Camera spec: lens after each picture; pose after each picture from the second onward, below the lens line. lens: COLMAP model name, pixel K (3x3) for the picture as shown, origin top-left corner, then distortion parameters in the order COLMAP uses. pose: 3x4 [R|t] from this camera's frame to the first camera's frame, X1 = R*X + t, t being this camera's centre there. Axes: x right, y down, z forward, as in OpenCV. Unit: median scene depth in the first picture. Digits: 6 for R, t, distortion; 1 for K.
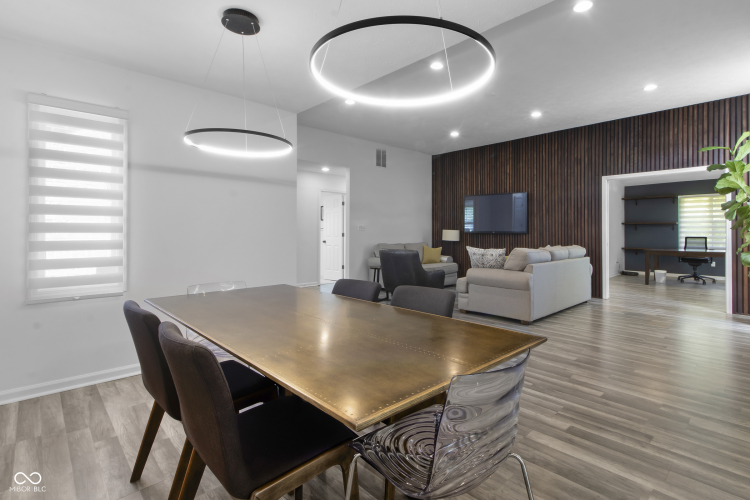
lens RADIAL K [[365.0, 0, 391.2], [0, 365.0, 230.8], [0, 0, 1]] dist [-0.000298, 0.000879]
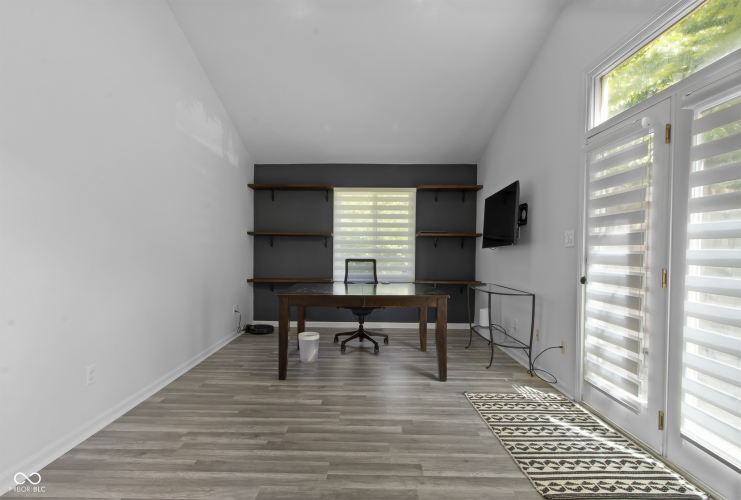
lens RADIAL K [[372.4, 0, 357.5], [0, 372.4, 257.4], [0, 0, 1]] dist [0.002611, 0.000541]
pose [[0.717395, -0.010267, 0.696591, 0.402499], [-0.005427, 0.999779, 0.020324, 0.003297], [-0.696645, -0.018361, 0.717181, 0.549884]]
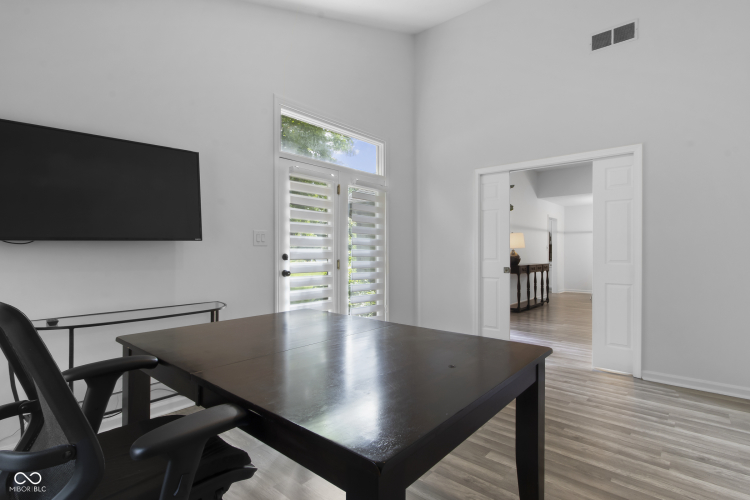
lens RADIAL K [[363.3, 0, 386.4], [0, 363.3, 251.8], [0, 0, 1]] dist [0.000272, 0.000077]
pose [[-0.995143, -0.002280, -0.098418, 0.684638], [-0.002048, 0.999995, -0.002463, 0.005573], [0.098423, -0.002250, -0.995142, 1.015441]]
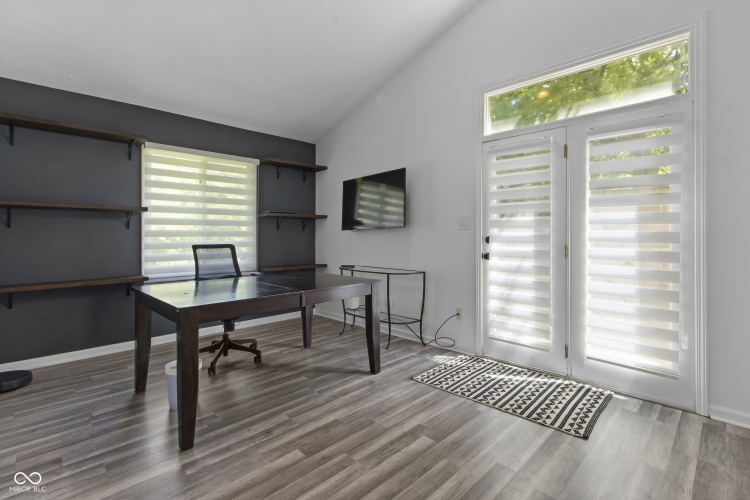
lens RADIAL K [[365.0, 0, 391.2], [0, 365.0, 230.8], [0, 0, 1]] dist [-0.000298, 0.000879]
pose [[-0.045031, 0.005061, 0.998973, 0.382260], [-0.001966, 0.999985, -0.005155, 0.003311], [-0.998984, -0.002196, -0.045020, 0.751793]]
